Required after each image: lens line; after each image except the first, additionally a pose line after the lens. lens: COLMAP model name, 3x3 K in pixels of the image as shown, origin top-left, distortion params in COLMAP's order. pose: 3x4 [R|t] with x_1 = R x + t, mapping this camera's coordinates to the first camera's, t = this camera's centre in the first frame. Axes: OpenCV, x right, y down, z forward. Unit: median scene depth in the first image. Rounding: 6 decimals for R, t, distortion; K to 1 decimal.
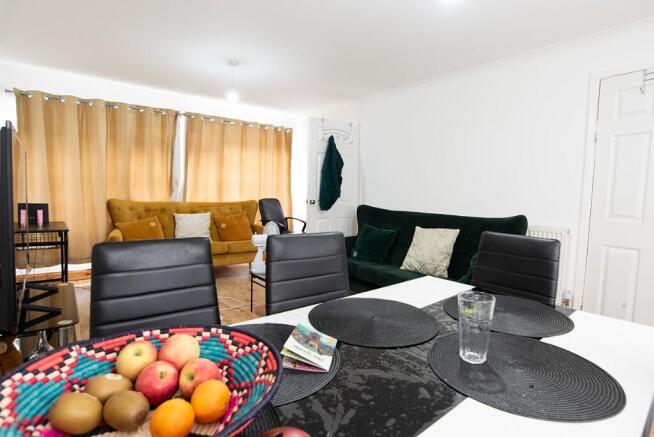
lens RADIAL K [[361.8, 0, 326.1], [0, 361.8, 215.4], [0, 0, 1]] dist [-0.003620, 0.000399]
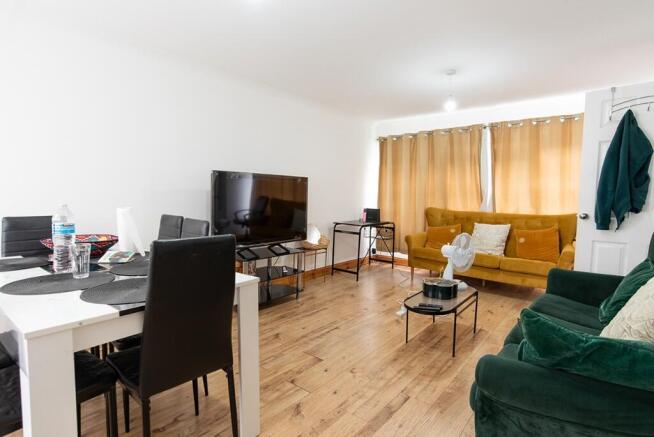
lens RADIAL K [[341.0, 0, 328.2], [0, 341.0, 220.8], [0, 0, 1]] dist [-0.018080, 0.000202]
pose [[0.209435, 0.052298, -0.976423, 0.475906], [-0.077354, 0.996325, 0.036772, -0.014950], [0.974758, 0.067828, 0.212711, 0.389131]]
